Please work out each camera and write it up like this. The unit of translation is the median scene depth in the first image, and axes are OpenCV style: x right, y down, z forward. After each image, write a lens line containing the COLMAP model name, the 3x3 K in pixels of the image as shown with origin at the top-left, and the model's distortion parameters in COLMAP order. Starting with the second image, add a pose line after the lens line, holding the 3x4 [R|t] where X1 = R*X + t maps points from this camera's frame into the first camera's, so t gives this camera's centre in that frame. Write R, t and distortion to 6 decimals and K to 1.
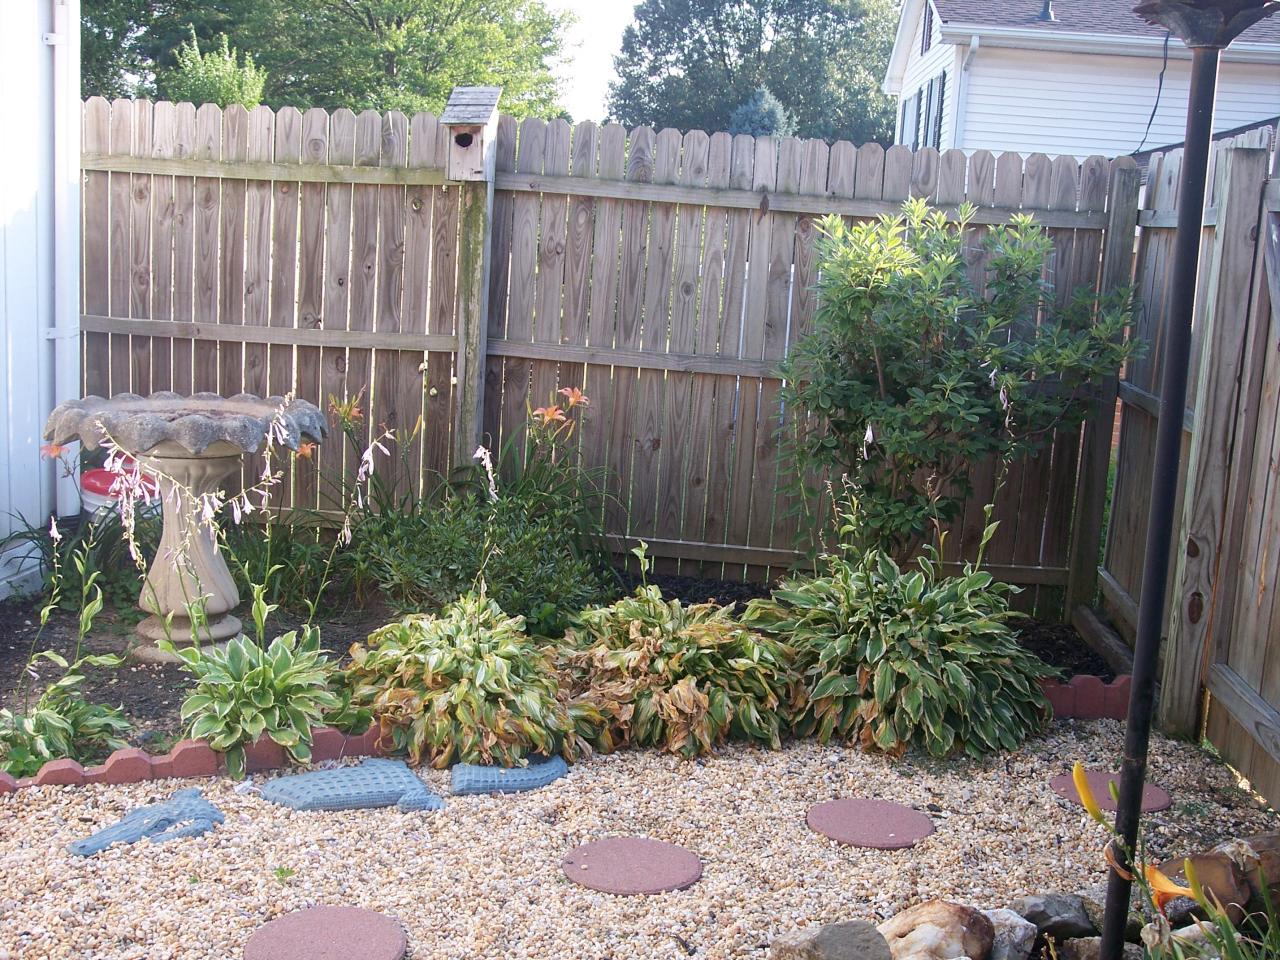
lens RADIAL K [[1521.2, 0, 640.0], [0, 1521.2, 480.0], [0, 0, 1]] dist [-0.141576, 0.322587]
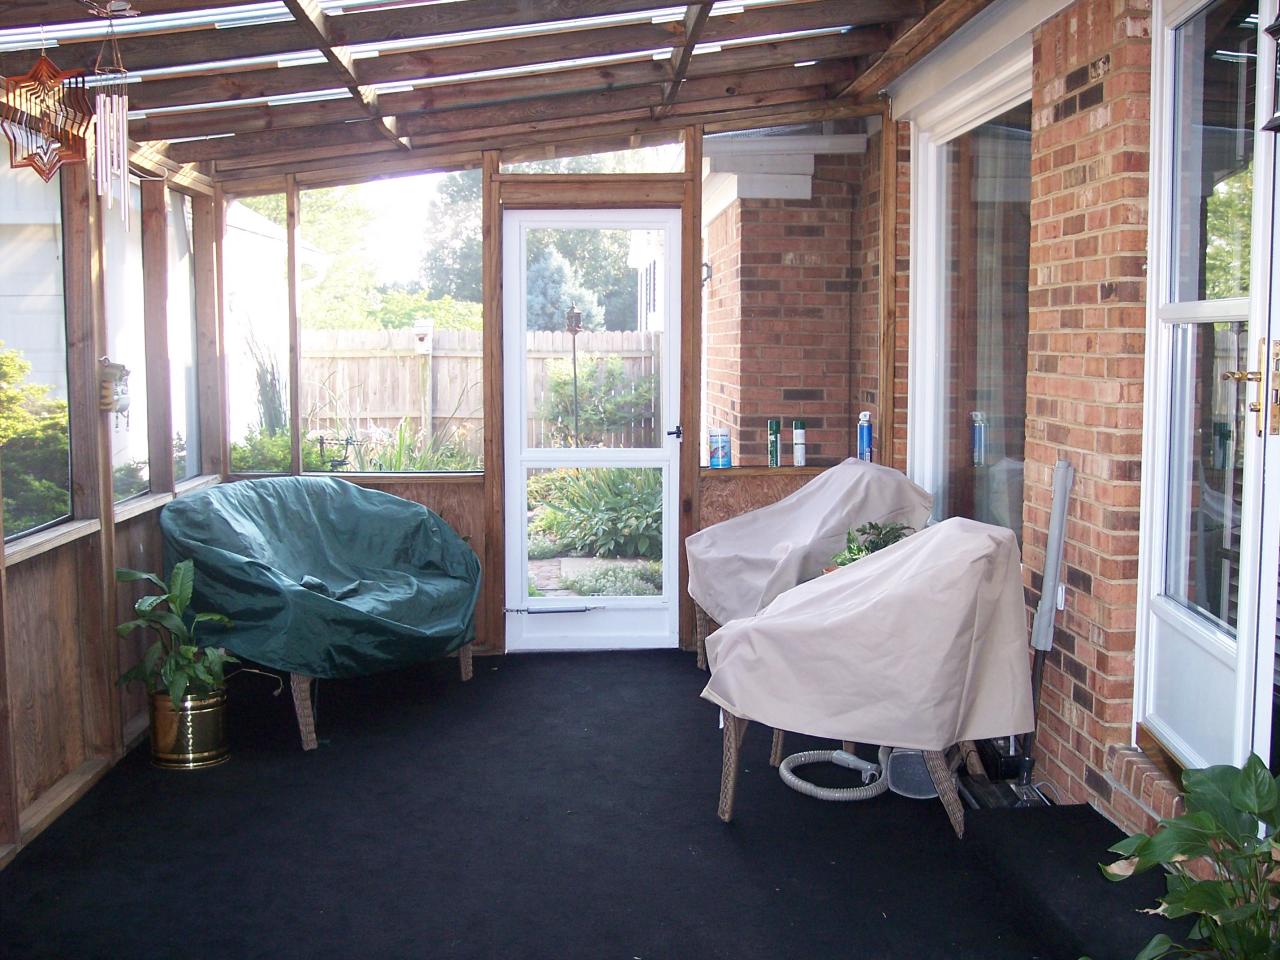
lens RADIAL K [[1521.2, 0, 640.0], [0, 1521.2, 480.0], [0, 0, 1]] dist [-0.141576, 0.322587]
pose [[0.990108, -0.068549, 0.122418, -0.072993], [0.079492, 0.993044, -0.086860, 0.294492], [-0.115613, 0.095732, 0.988670, -1.709466]]
